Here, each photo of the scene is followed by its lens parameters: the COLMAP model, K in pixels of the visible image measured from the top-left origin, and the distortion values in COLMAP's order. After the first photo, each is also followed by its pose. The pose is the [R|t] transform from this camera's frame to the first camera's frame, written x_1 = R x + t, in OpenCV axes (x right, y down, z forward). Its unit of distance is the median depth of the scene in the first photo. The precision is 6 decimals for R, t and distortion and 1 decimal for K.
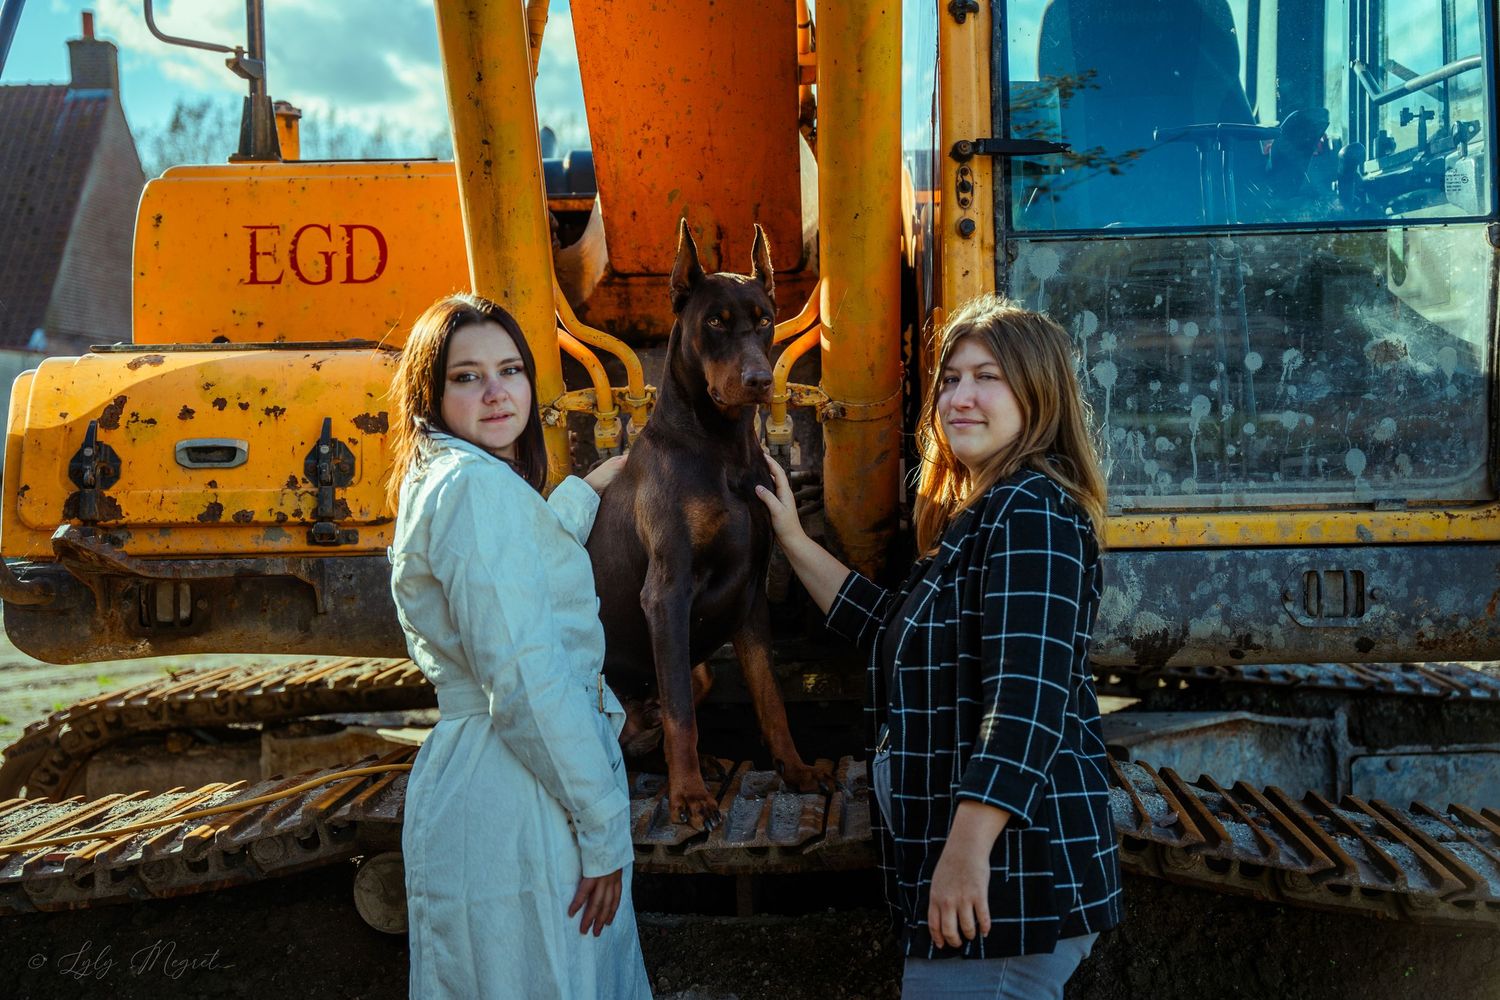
lens RADIAL K [[2129.9, 0, 750.0], [0, 2129.9, 500.0], [0, 0, 1]] dist [0.021434, 0.711225]
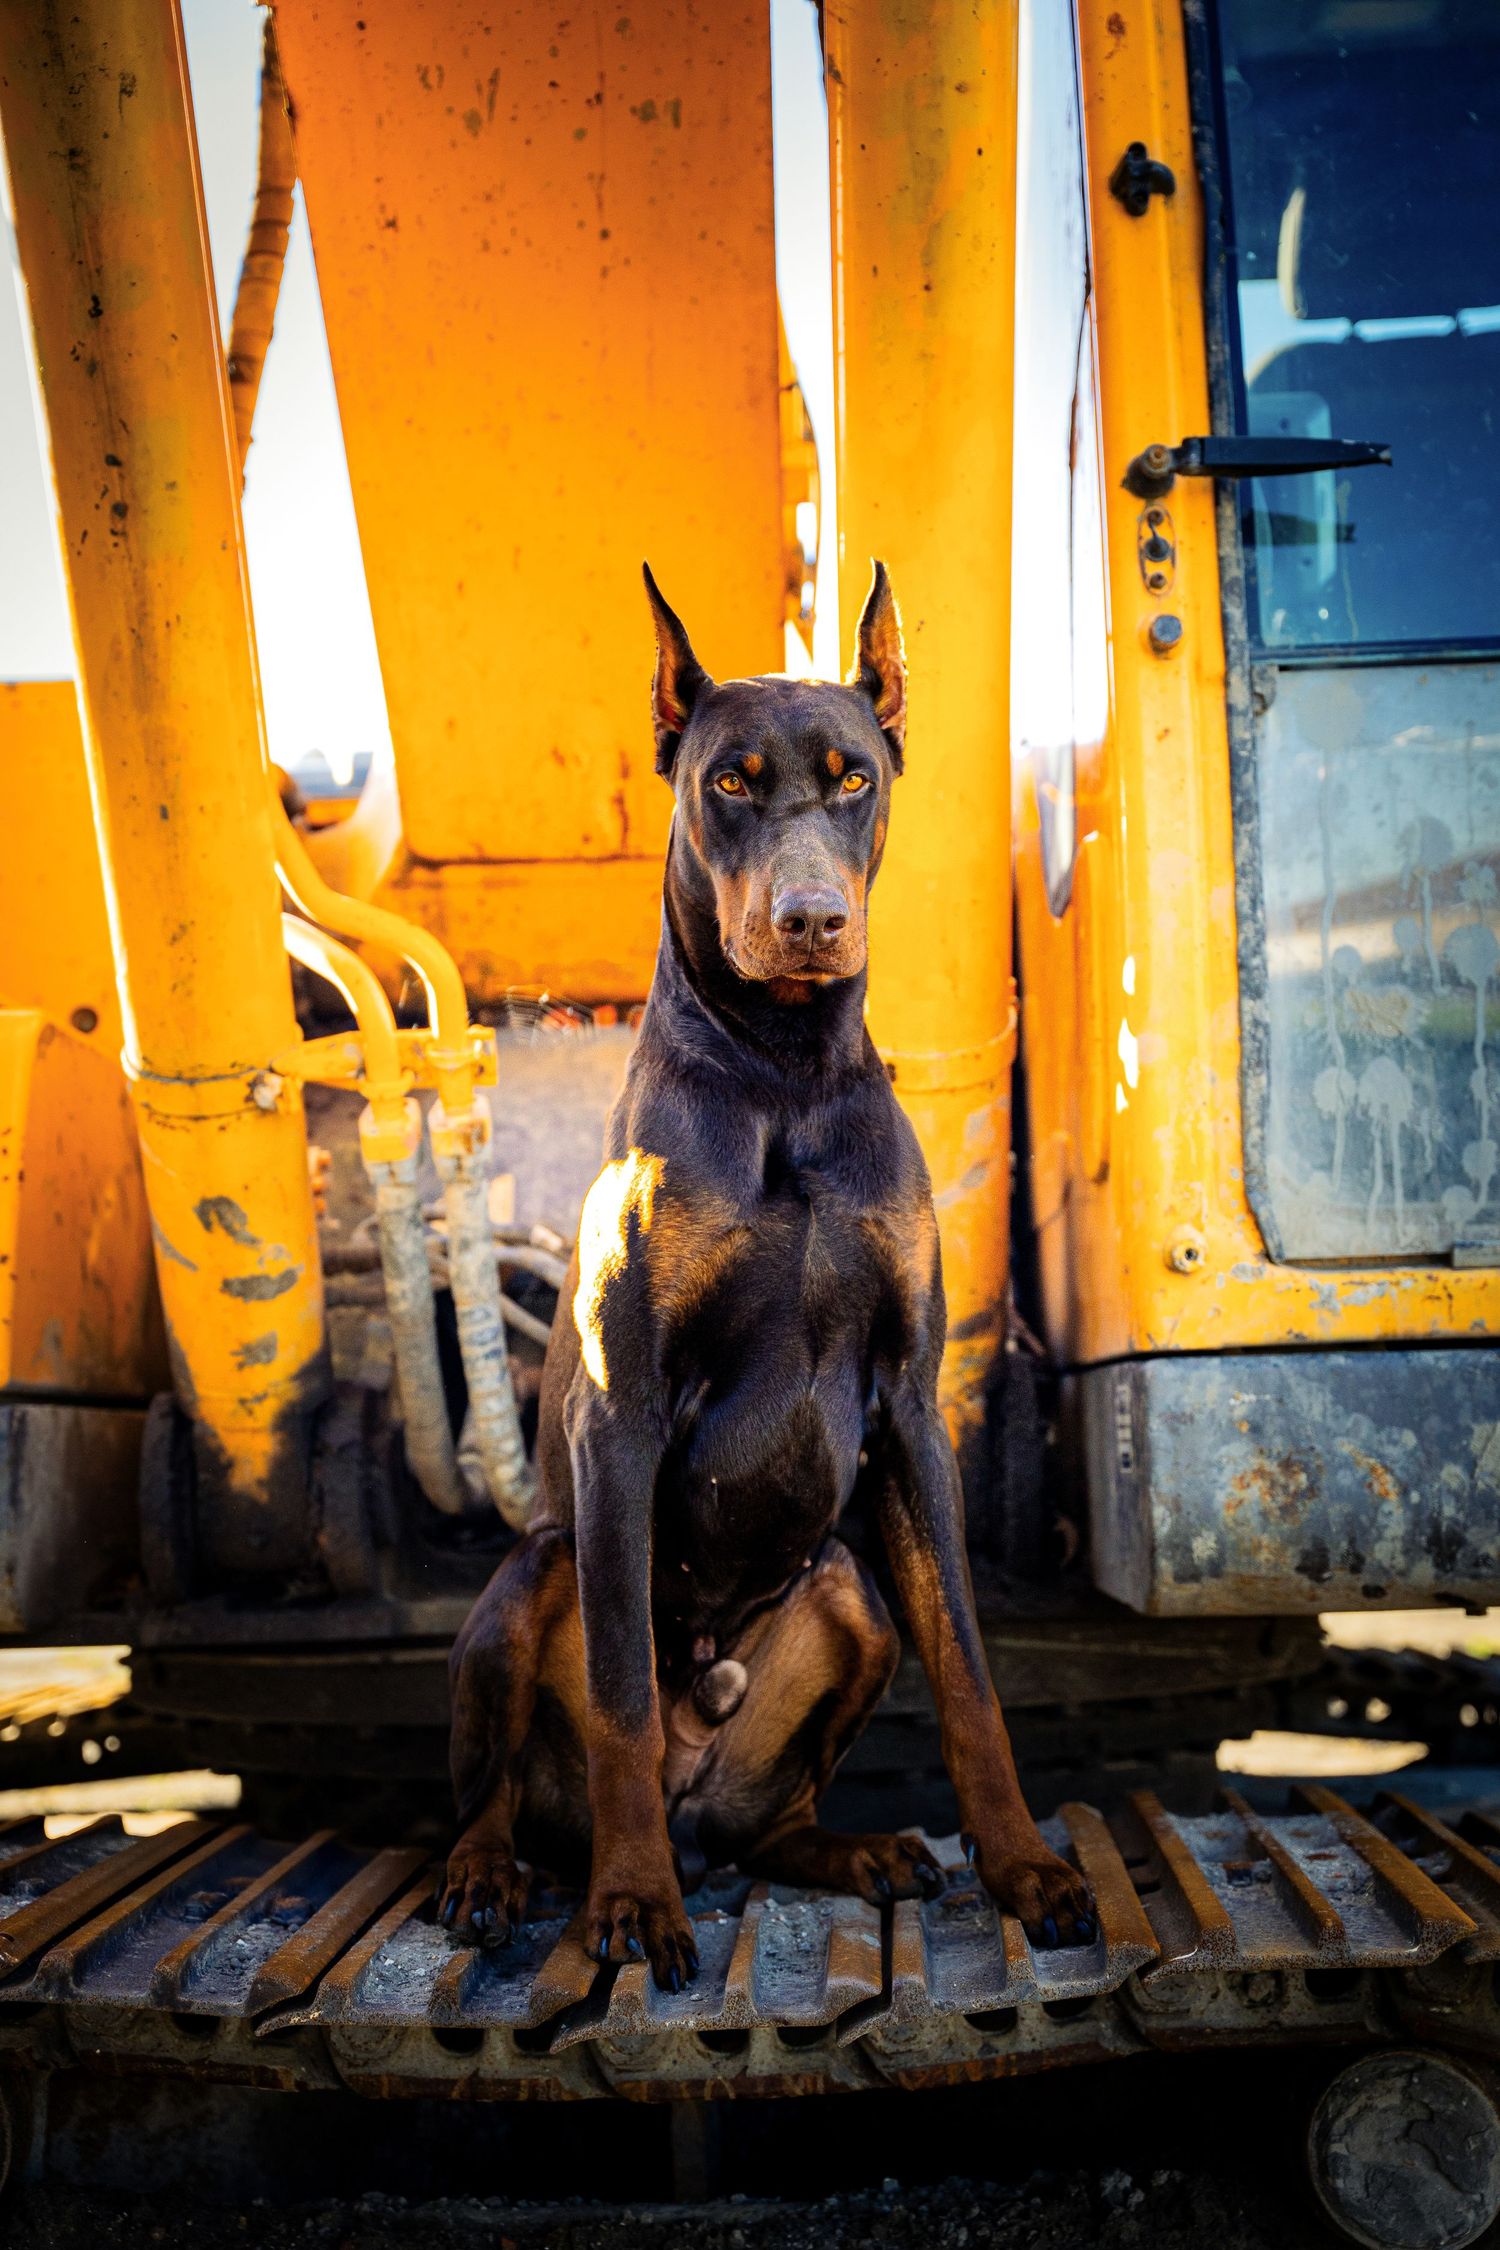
lens RADIAL K [[3167.1, 0, 731.5], [0, 3167.1, 1118.7], [0, 0, 1]] dist [0.004033, 0.601701]
pose [[0.999743, -0.009083, 0.020780, -0.006170], [0.011661, 0.991767, -0.127524, 0.057944], [-0.019451, 0.127734, 0.991618, 0.319397]]
